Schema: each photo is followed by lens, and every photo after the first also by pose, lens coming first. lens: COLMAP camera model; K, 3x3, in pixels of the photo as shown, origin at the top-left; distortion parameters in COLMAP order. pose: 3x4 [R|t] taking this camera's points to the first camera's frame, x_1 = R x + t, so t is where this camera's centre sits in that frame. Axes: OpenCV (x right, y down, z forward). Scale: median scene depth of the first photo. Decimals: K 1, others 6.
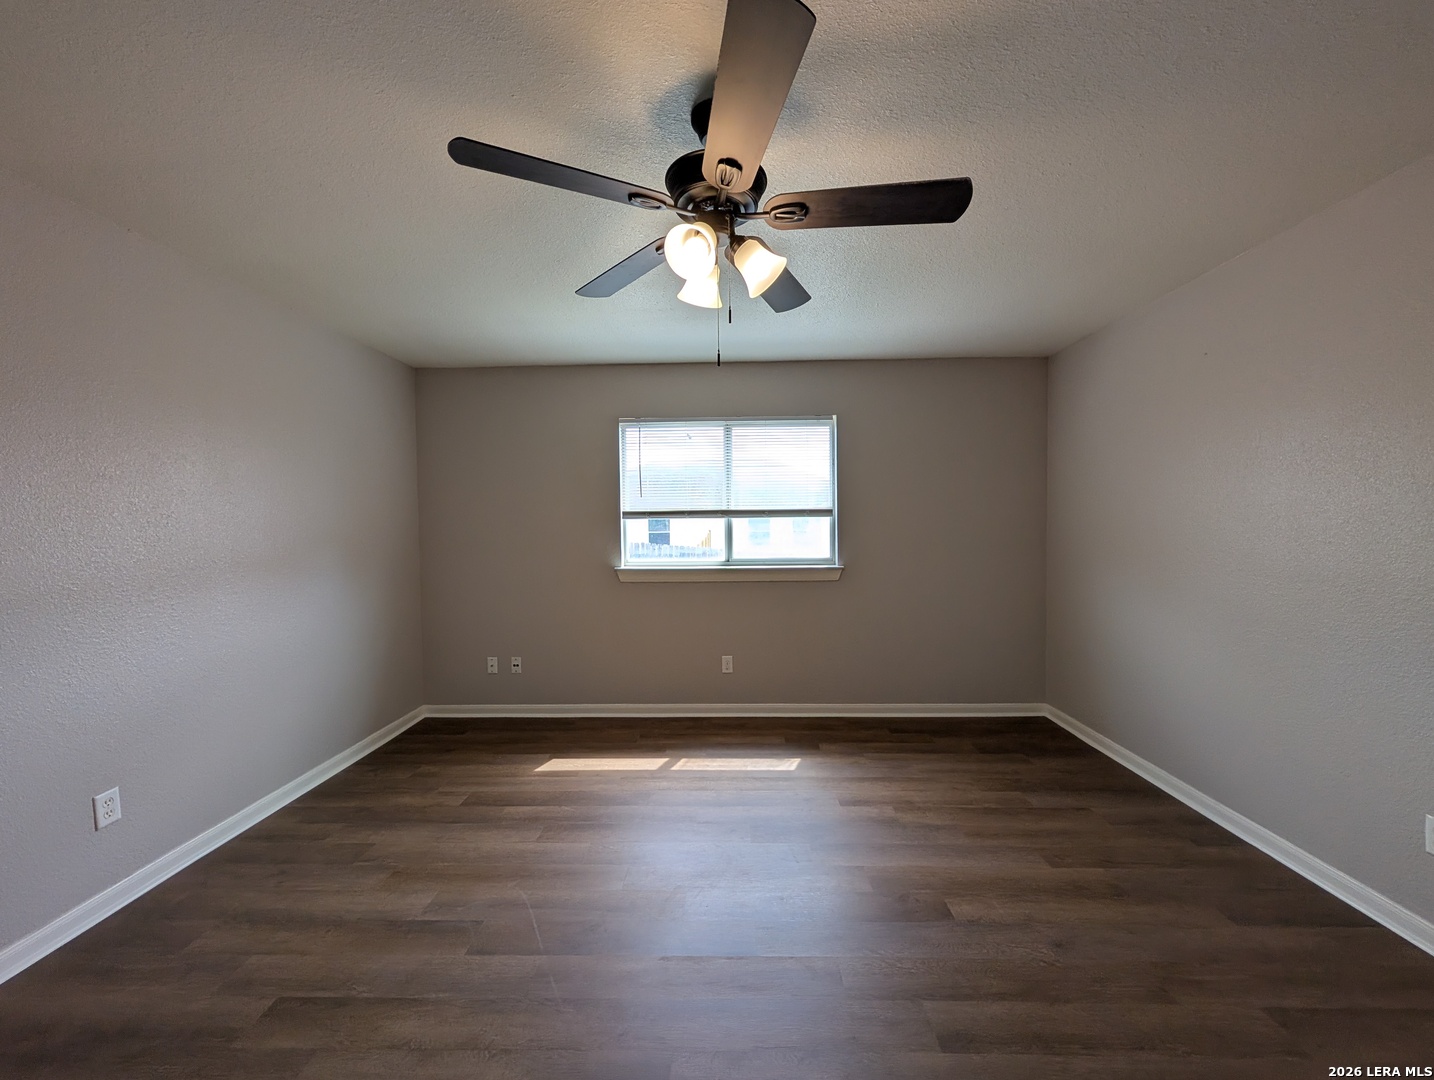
lens RADIAL K [[542.5, 0, 720.6], [0, 542.5, 541.2], [0, 0, 1]] dist [0.001588, -0.000025]
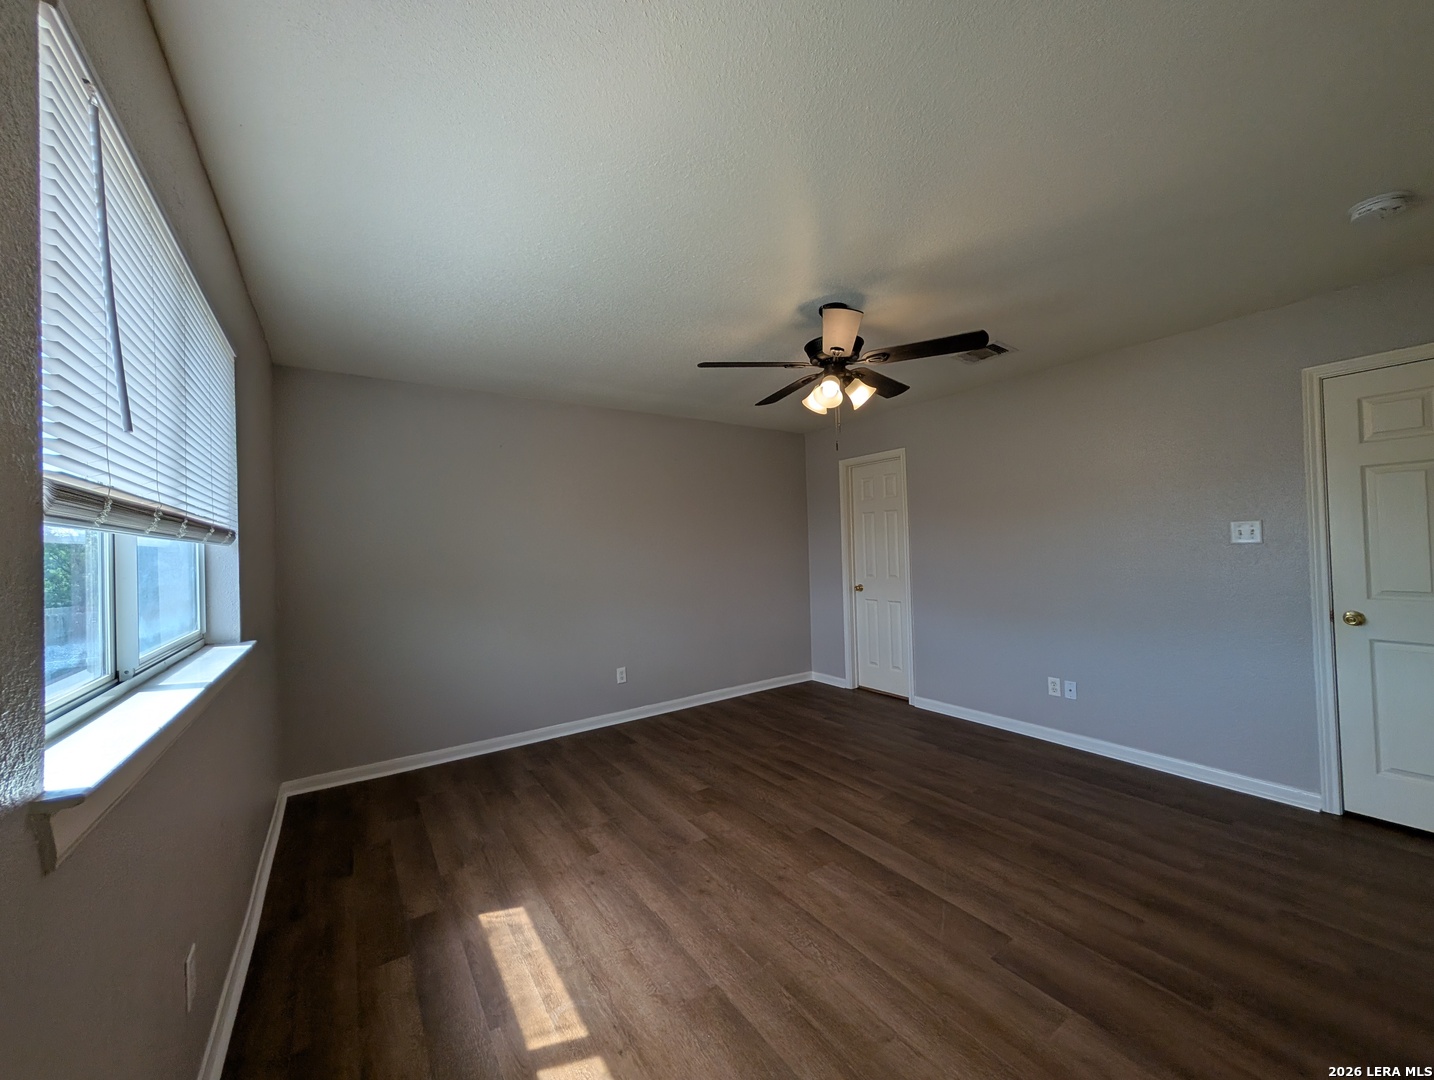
lens RADIAL K [[542.5, 0, 720.6], [0, 542.5, 541.2], [0, 0, 1]] dist [0.001588, -0.000025]
pose [[-0.590042, 0.040057, 0.806379, -0.554339], [0.058733, 0.998252, -0.006613, -0.024120], [-0.805234, 0.043459, -0.591363, 1.110184]]
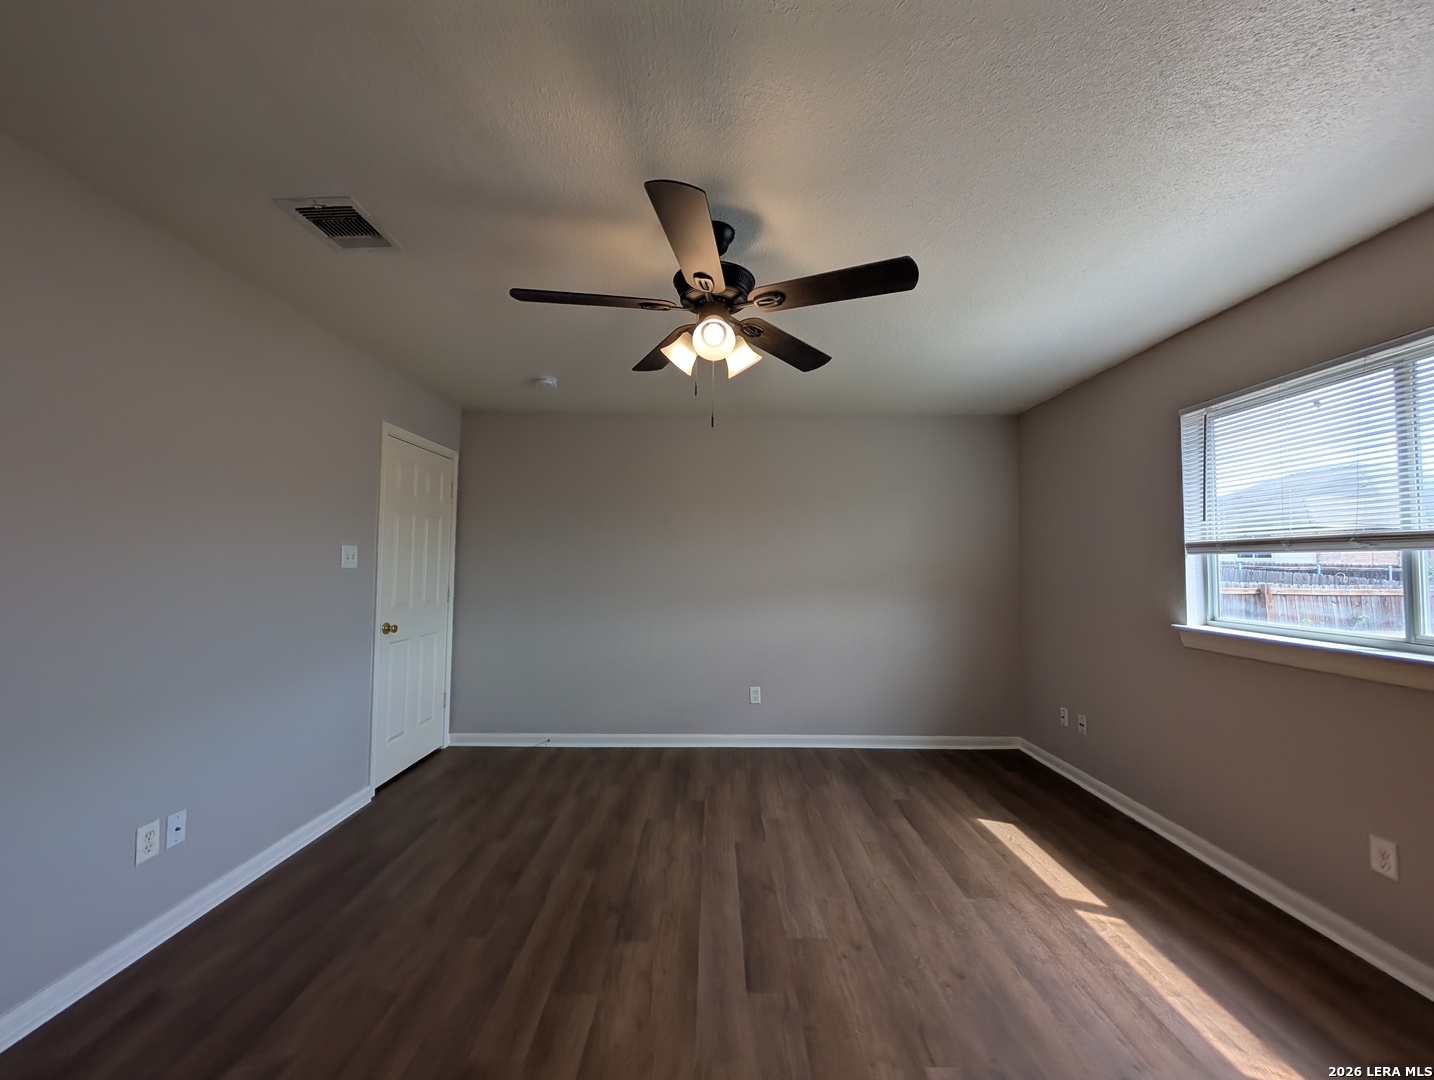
lens RADIAL K [[544.1, 0, 717.0], [0, 544.1, 540.0], [0, 0, 1]] dist [0.000733, 0.000129]
pose [[0.029382, -0.032905, -0.999026, 0.577998], [-0.038401, 0.998683, -0.034023, -0.014312], [0.998830, 0.039363, 0.028080, 0.470597]]
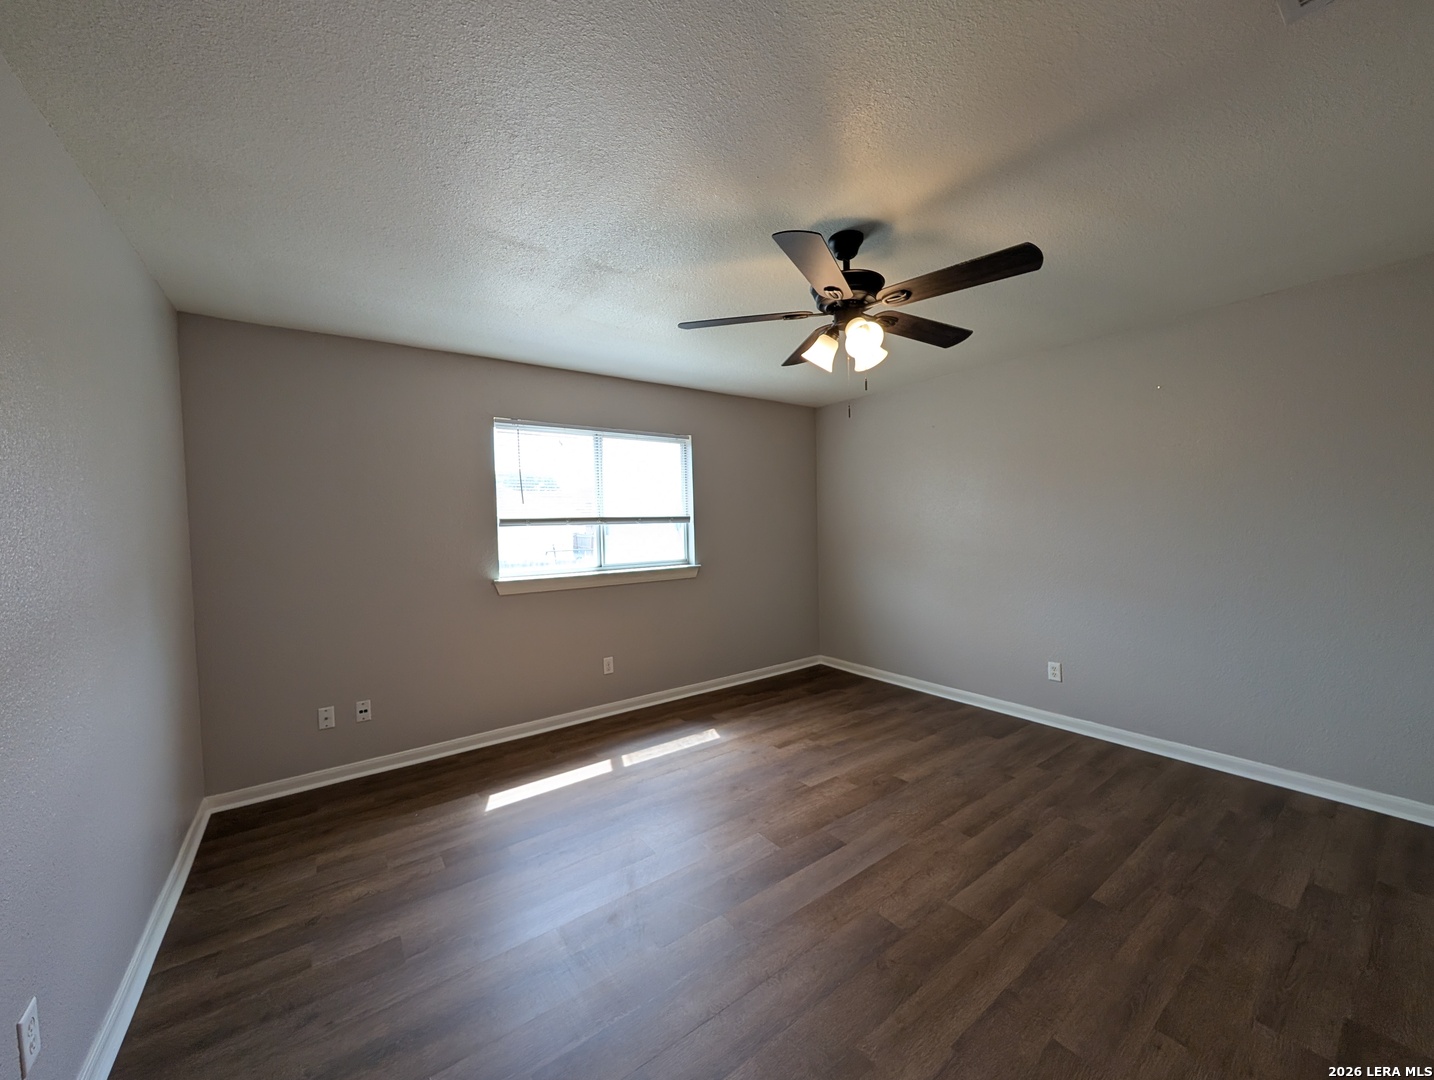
lens RADIAL K [[542.5, 0, 720.6], [0, 542.5, 541.2], [0, 0, 1]] dist [0.001588, -0.000025]
pose [[0.791166, -0.026477, 0.611028, -0.537865], [0.030722, 0.999522, 0.003531, -0.009855], [-0.610830, 0.015978, 0.791601, 0.050019]]
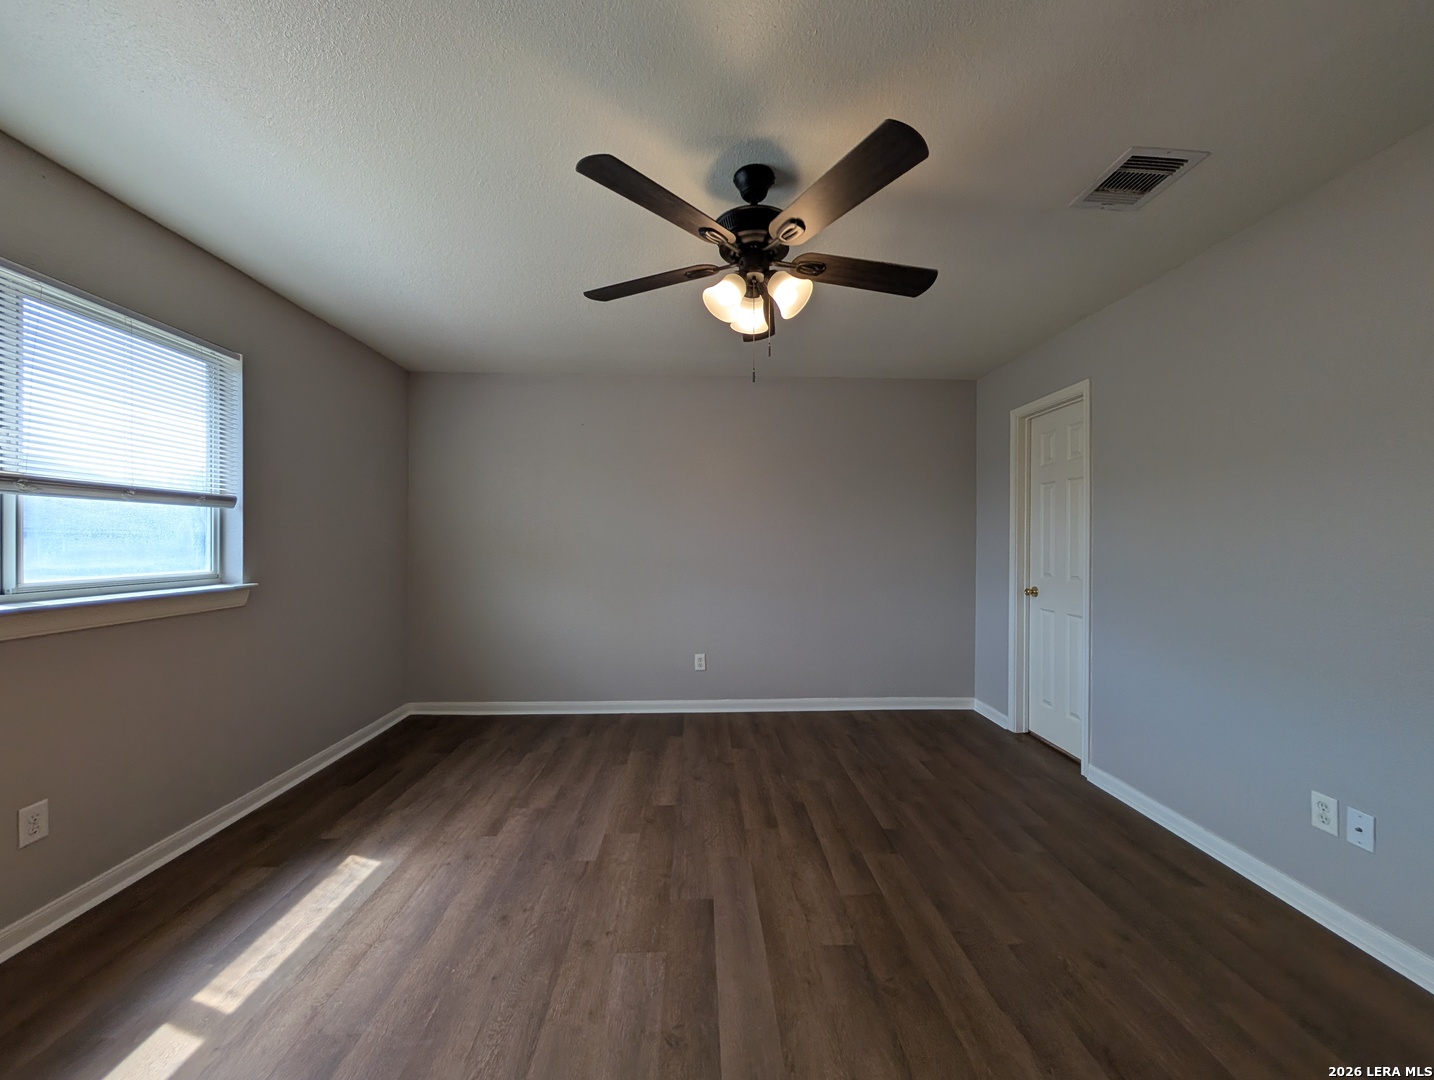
lens RADIAL K [[542.5, 0, 720.6], [0, 542.5, 541.2], [0, 0, 1]] dist [0.001588, -0.000025]
pose [[-0.066781, 0.009837, 0.997719, -0.569805], [0.025099, 0.999652, -0.008176, 0.016401], [-0.997452, 0.024496, -0.067004, 0.554242]]
